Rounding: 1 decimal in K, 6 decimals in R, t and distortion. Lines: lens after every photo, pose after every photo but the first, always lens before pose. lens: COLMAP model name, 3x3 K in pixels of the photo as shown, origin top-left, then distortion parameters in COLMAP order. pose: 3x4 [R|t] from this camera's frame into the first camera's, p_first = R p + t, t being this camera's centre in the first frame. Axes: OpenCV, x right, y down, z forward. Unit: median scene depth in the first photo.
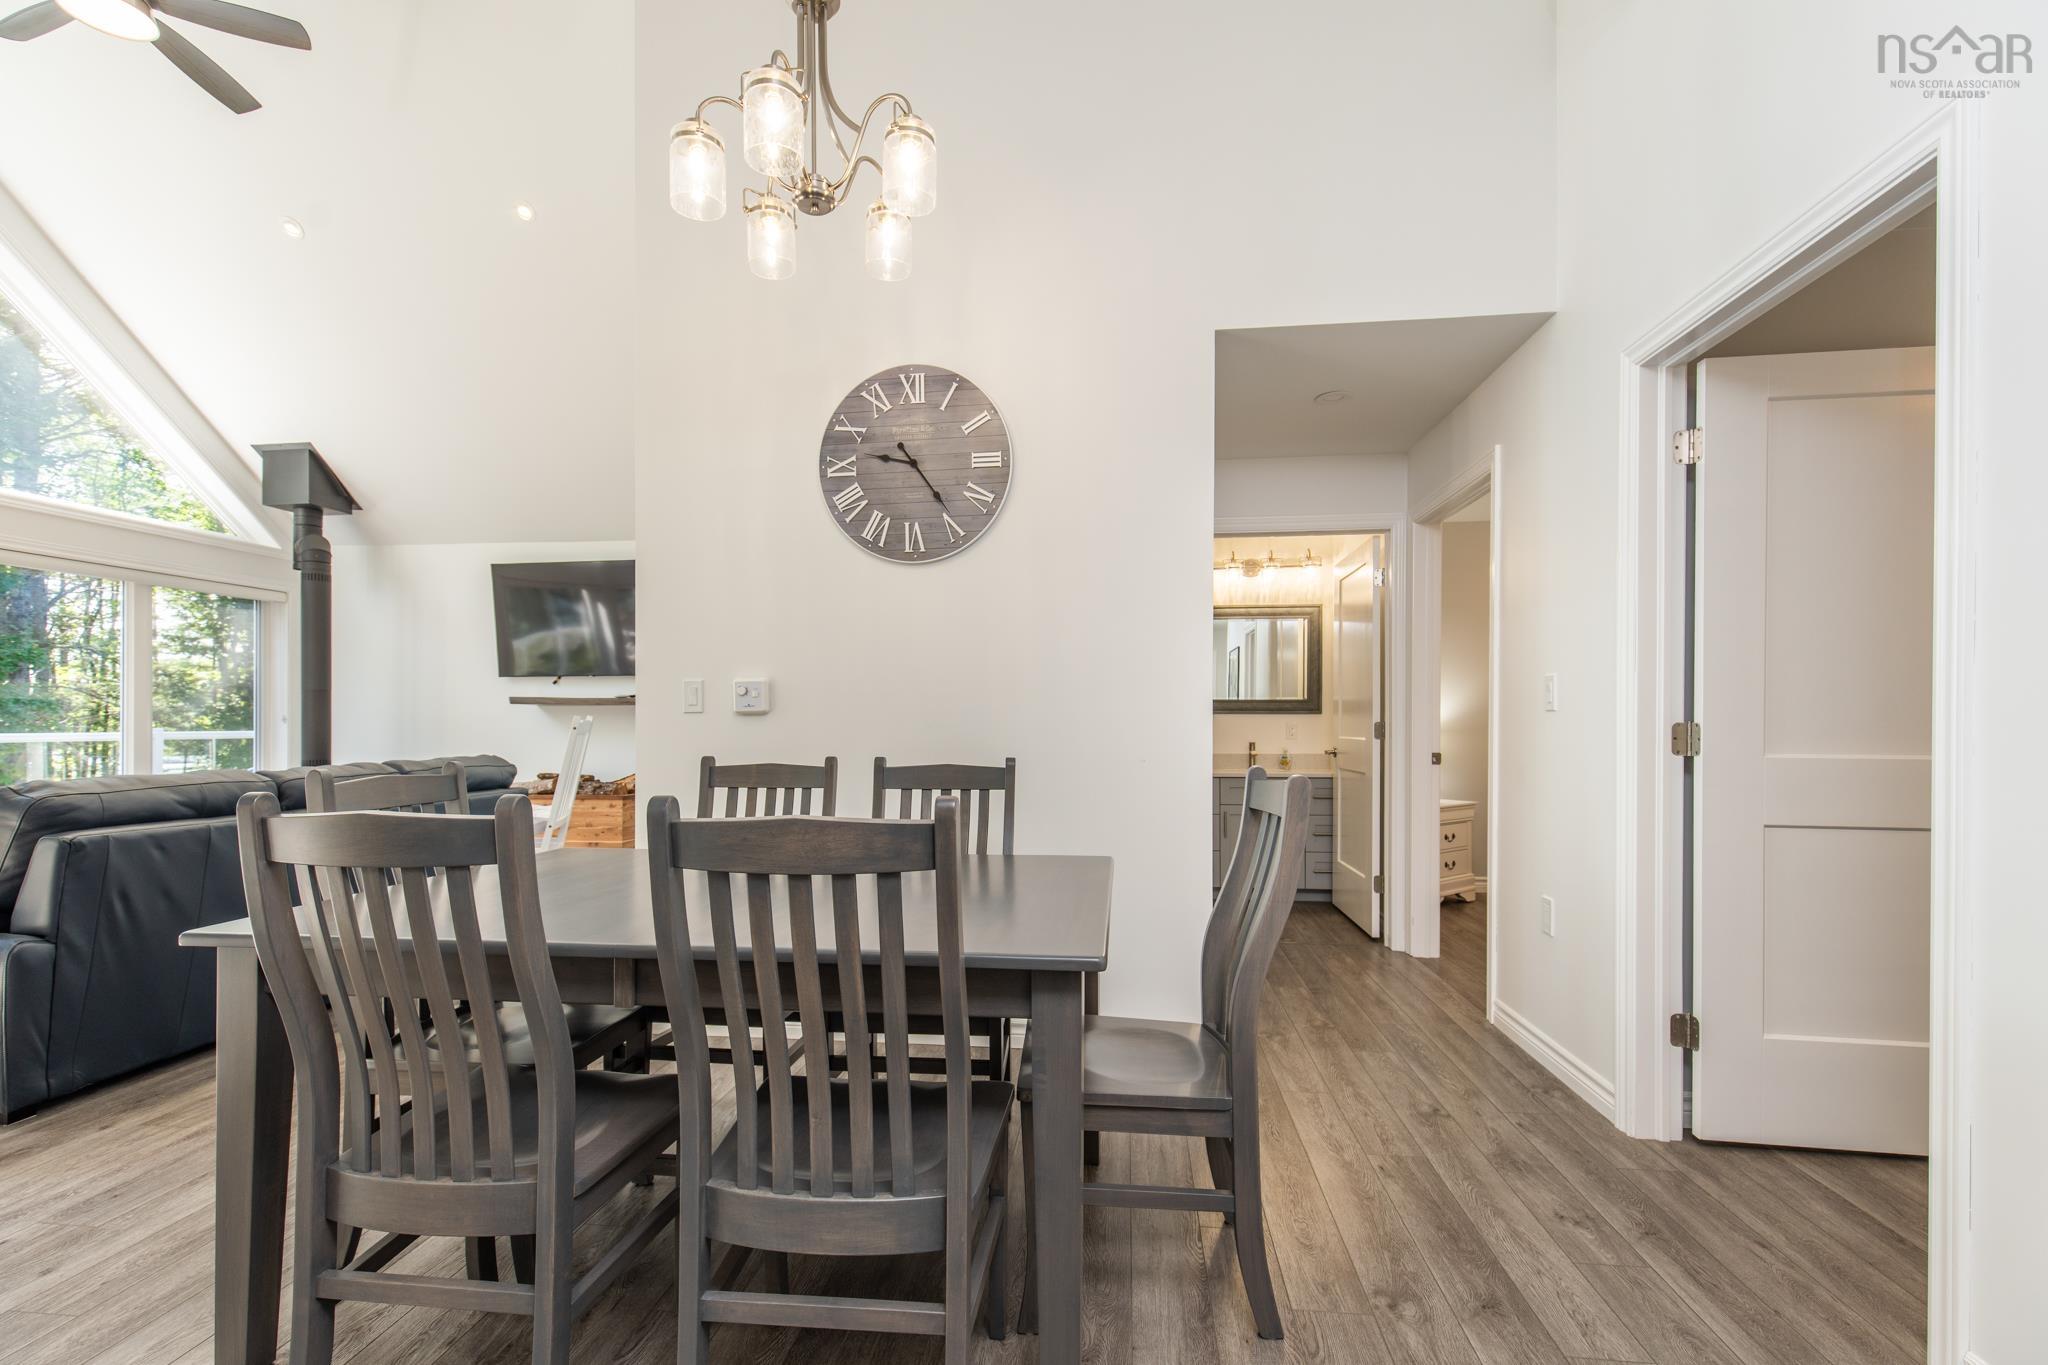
lens RADIAL K [[930.3, 0, 1019.7], [0, 930.3, 721.3], [0, 0, 1]] dist [0.003968, 0.000516]
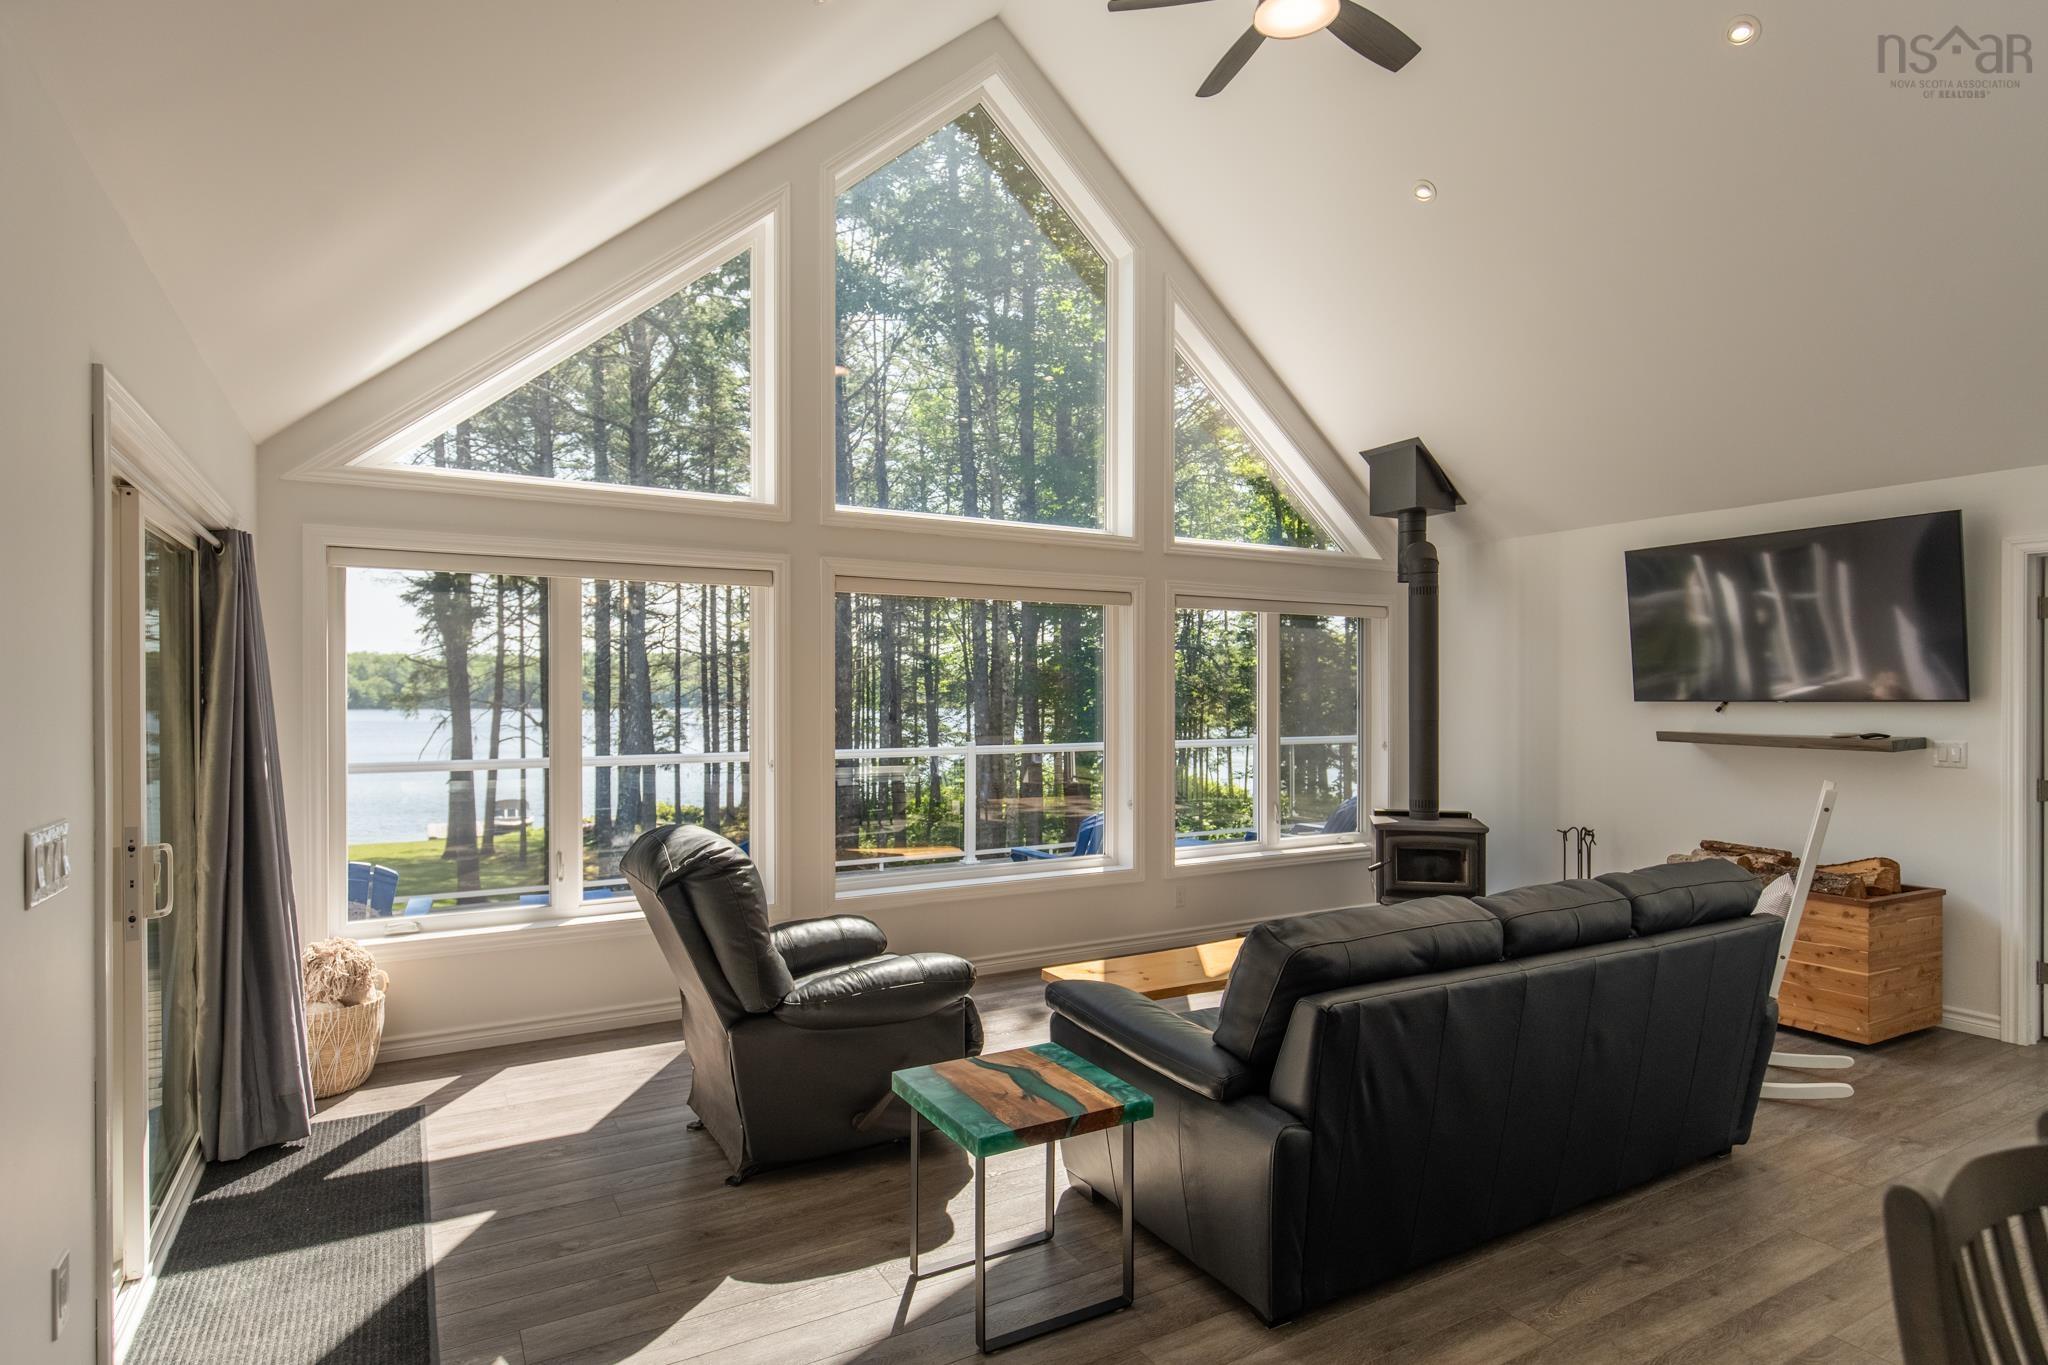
lens RADIAL K [[1077.8, 0, 1017.3], [0, 1077.8, 693.9], [0, 0, 1]] dist [-0.003317, -0.000461]
pose [[0.597534, -0.002085, -0.801841, -0.354313], [0.002322, 0.999997, -0.000871, -0.116983], [0.801840, -0.001342, 0.597537, 0.192018]]
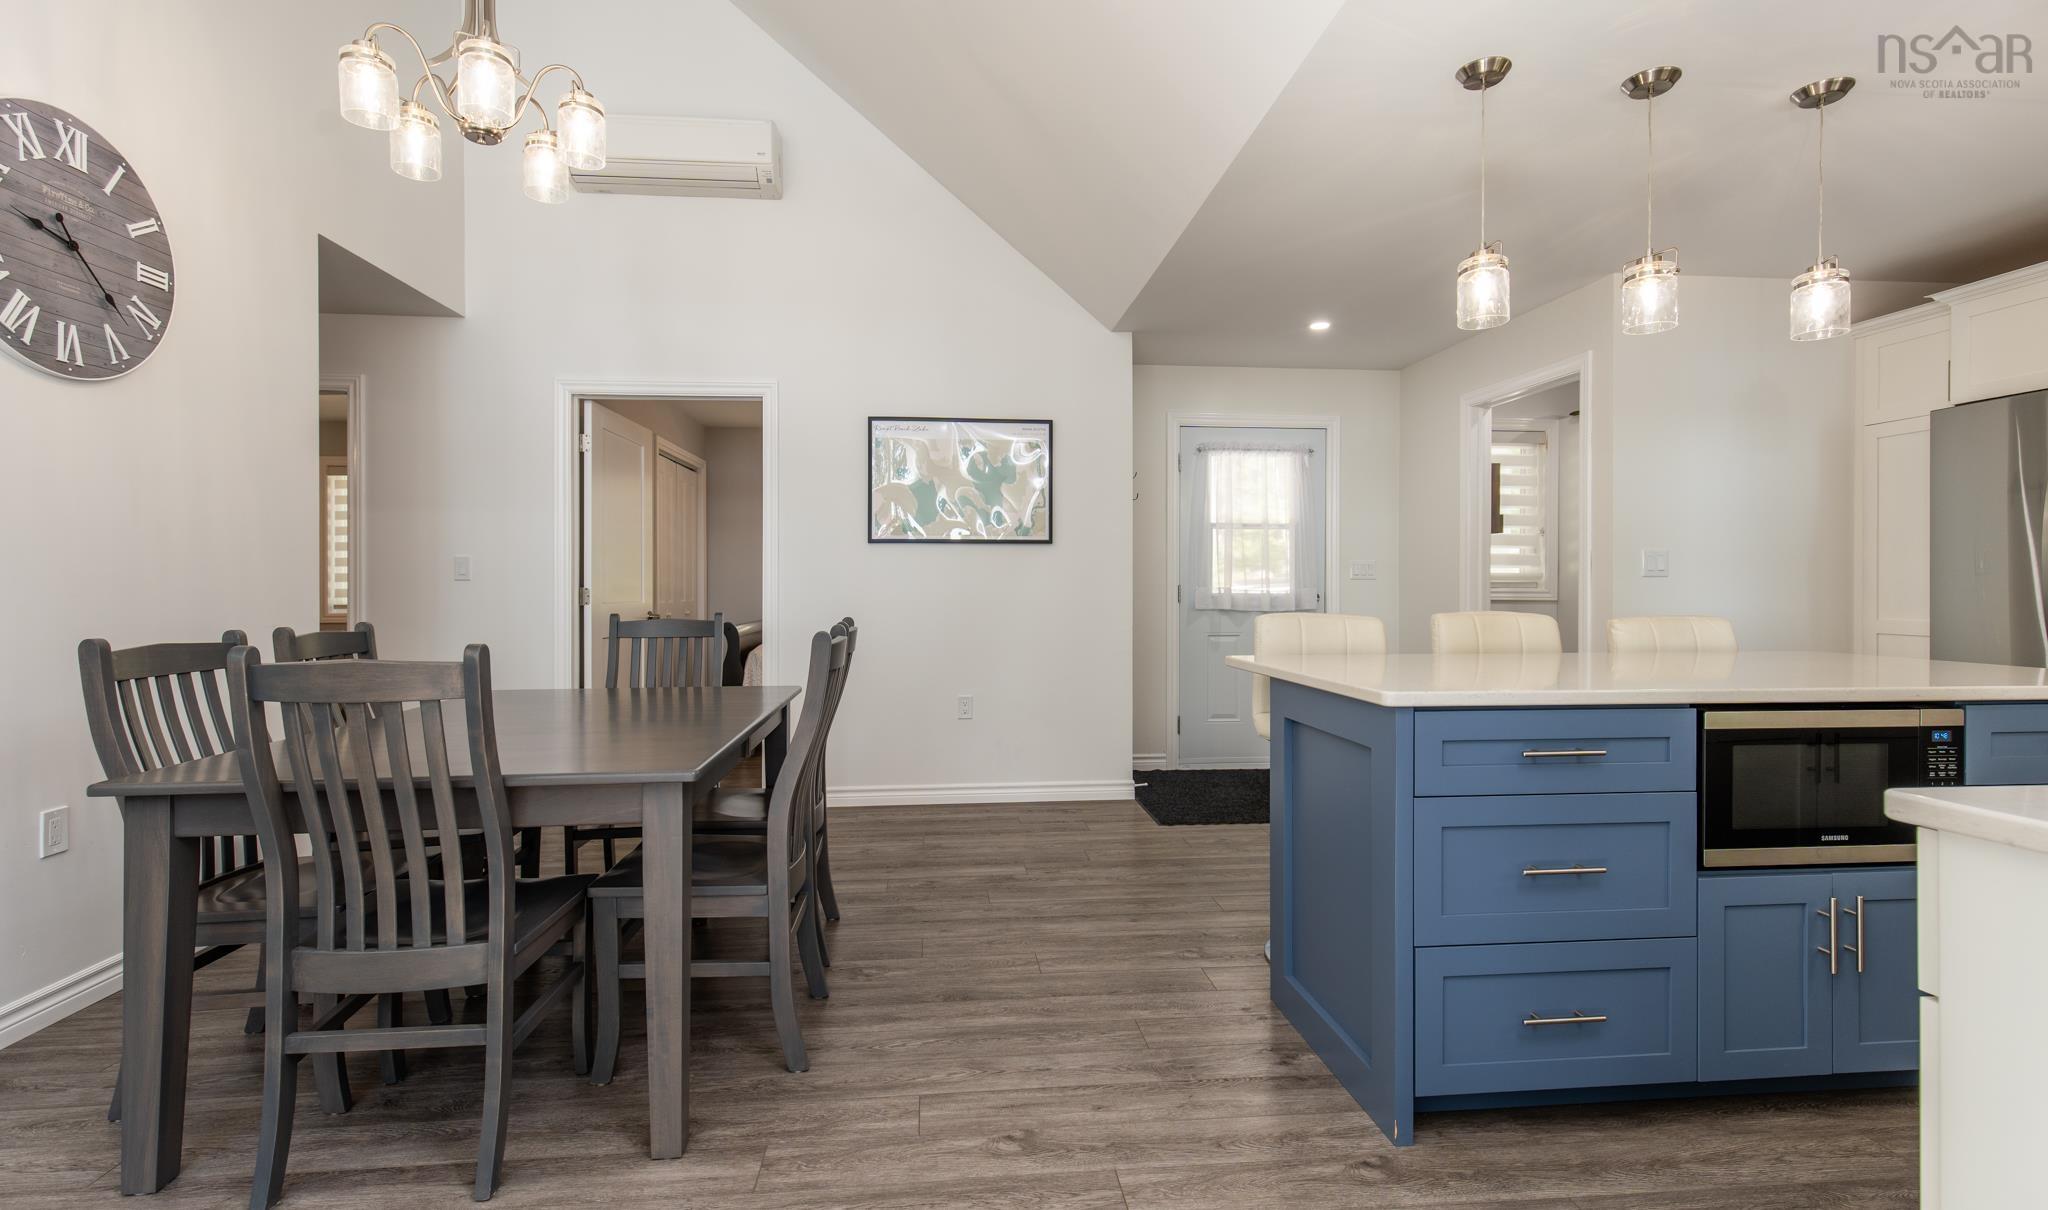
lens RADIAL K [[931.5, 0, 1013.2], [0, 931.5, 586.3], [0, 0, 1]] dist [0.003171, 0.000026]
pose [[-0.212063, 0.000449, 0.977256, -1.006141], [0.001658, 0.999999, -0.000100, -0.000969], [-0.977255, 0.001600, -0.212064, 0.414199]]
